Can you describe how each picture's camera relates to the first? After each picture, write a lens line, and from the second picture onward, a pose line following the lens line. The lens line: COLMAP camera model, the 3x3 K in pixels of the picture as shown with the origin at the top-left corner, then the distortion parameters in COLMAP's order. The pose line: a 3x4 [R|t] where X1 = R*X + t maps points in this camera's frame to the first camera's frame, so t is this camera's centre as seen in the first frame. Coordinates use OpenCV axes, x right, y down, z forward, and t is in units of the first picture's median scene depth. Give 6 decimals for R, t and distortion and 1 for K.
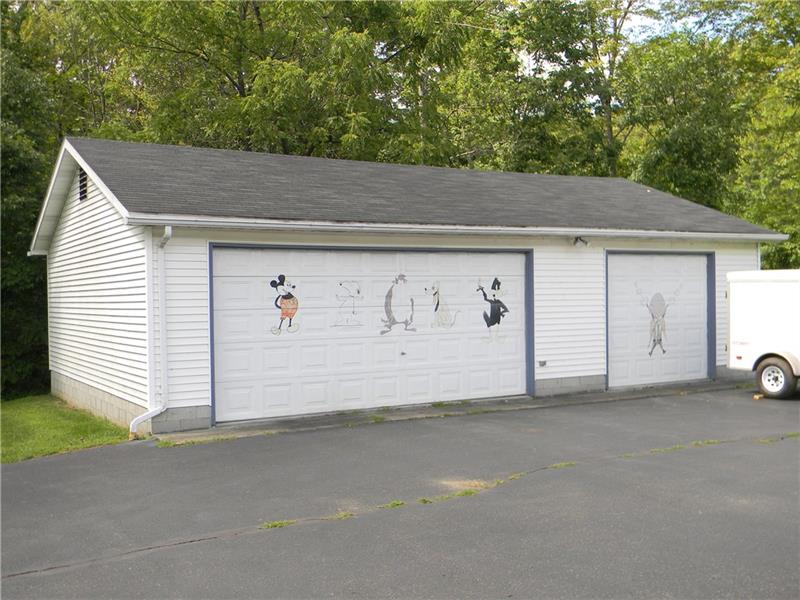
lens RADIAL K [[843.8, 0, 399.9], [0, 843.8, 299.1], [0, 0, 1]] dist [0.003577, 0.000000]
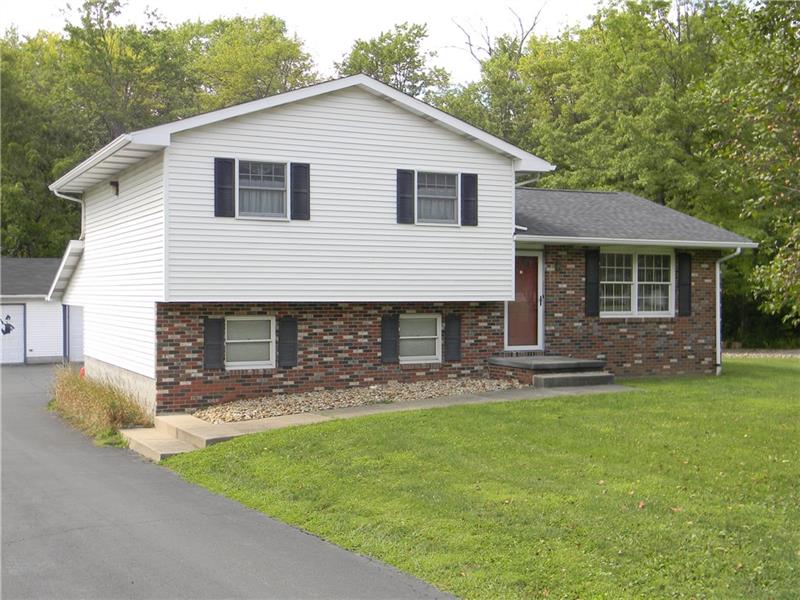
lens RADIAL K [[992.8, 0, 398.5], [0, 992.8, 297.9], [0, 0, 1]] dist [0.003375, 0.000000]
pose [[0.996216, 0.007163, -0.086614, 1.504913], [-0.008193, 0.999900, -0.011537, -0.050756], [0.086523, 0.012203, 0.996175, -1.794885]]
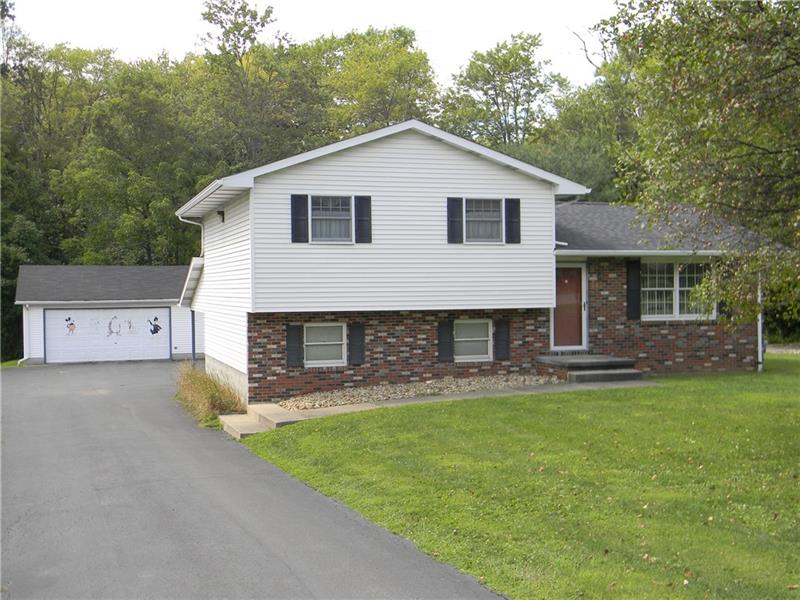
lens RADIAL K [[992.8, 0, 400.2], [0, 992.8, 301.5], [0, 0, 1]] dist [0.003375, 0.000000]
pose [[0.971860, -0.000586, -0.235557, 1.680244], [0.000262, 0.999999, -0.001408, -0.071273], [0.235557, 0.001307, 0.971860, -2.010828]]
